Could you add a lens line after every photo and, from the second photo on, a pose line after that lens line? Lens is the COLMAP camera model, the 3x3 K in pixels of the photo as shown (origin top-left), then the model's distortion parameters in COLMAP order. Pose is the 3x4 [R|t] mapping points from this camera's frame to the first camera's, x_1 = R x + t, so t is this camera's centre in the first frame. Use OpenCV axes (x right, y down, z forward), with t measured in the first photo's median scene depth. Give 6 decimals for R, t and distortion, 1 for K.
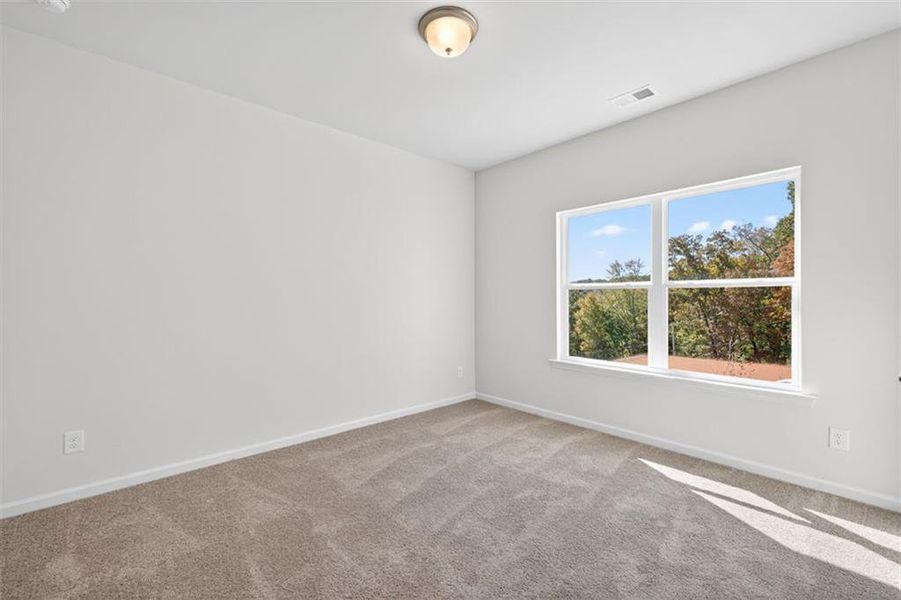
lens RADIAL K [[381.0, 0, 452.4], [0, 381.0, 302.0], [0, 0, 1]] dist [0.006665, -0.000052]
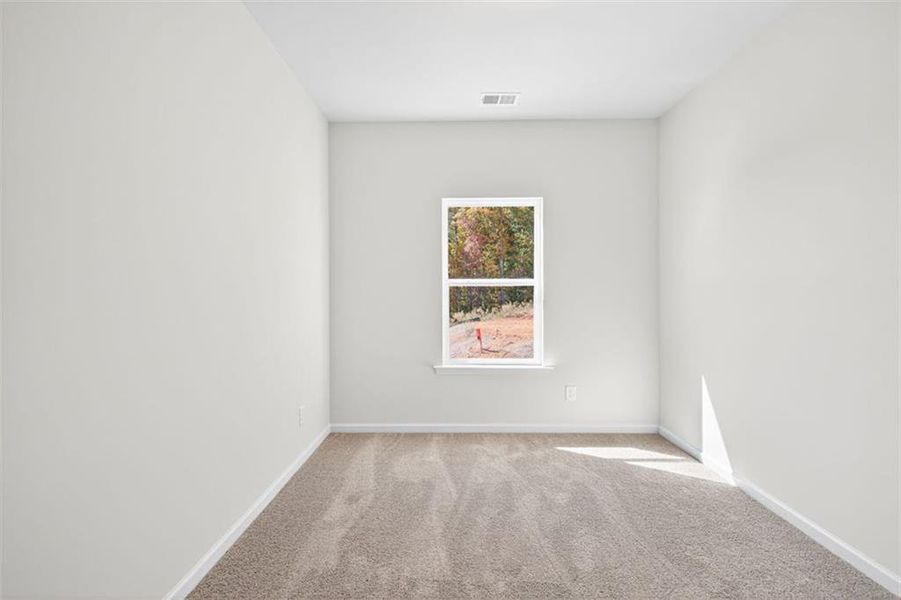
lens RADIAL K [[381.6, 0, 450.5], [0, 381.6, 300.0], [0, 0, 1]] dist [0.001868, -0.000408]
pose [[0.690292, -0.014418, 0.723387, -0.363329], [0.011719, 0.999893, 0.008747, -0.007019], [-0.723436, 0.002439, 0.690387, 0.385381]]
